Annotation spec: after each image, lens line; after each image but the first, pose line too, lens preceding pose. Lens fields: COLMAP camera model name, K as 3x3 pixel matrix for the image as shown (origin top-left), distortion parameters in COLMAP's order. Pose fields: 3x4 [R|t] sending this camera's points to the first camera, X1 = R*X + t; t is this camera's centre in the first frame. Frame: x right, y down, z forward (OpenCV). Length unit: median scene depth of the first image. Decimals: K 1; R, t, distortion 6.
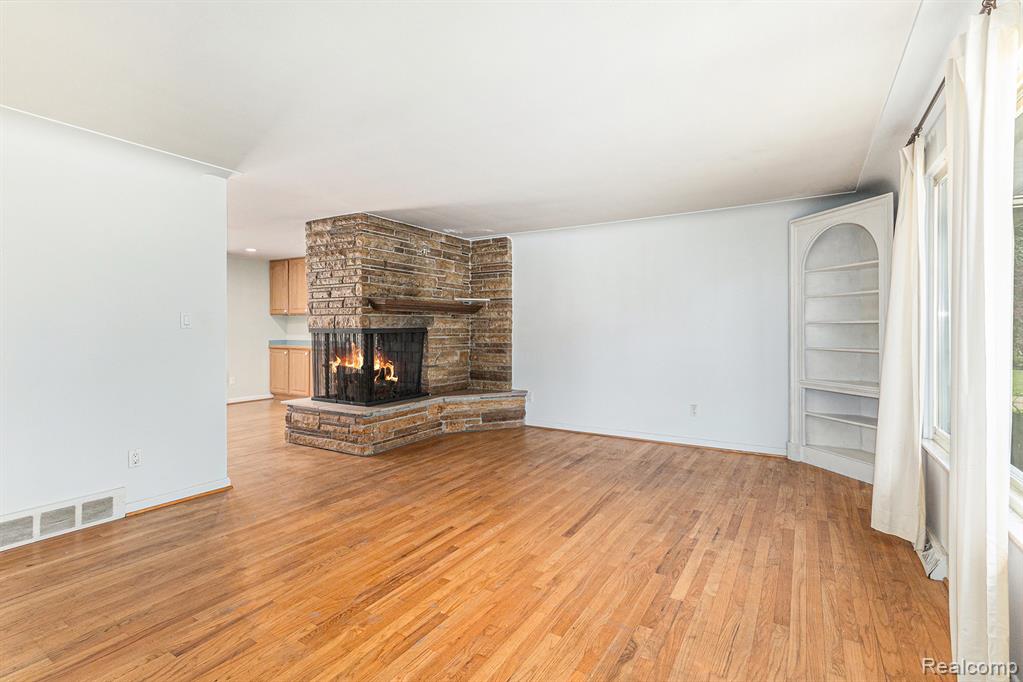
lens RADIAL K [[476.3, 0, 510.9], [0, 476.3, 333.3], [0, 0, 1]] dist [0.000397, -0.000241]
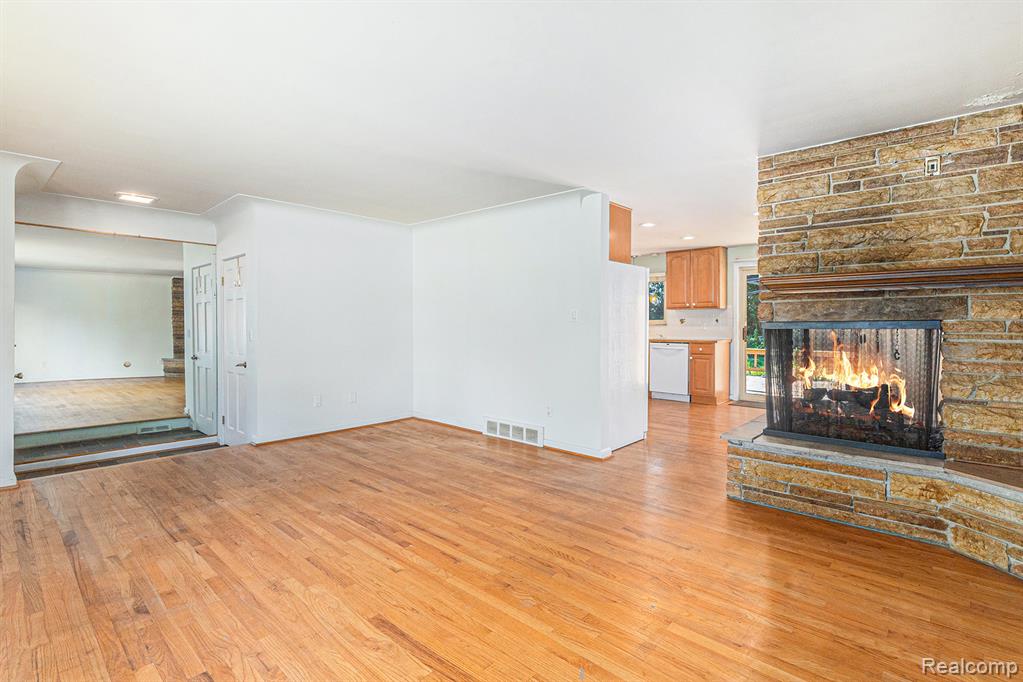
lens RADIAL K [[480.2, 0, 519.6], [0, 480.2, 321.5], [0, 0, 1]] dist [-0.004934, -0.001170]
pose [[-0.173499, -0.001287, -0.984833, 0.416127], [-0.011757, 0.999931, 0.000764, -0.005867], [0.984764, 0.011712, -0.173502, 0.715386]]
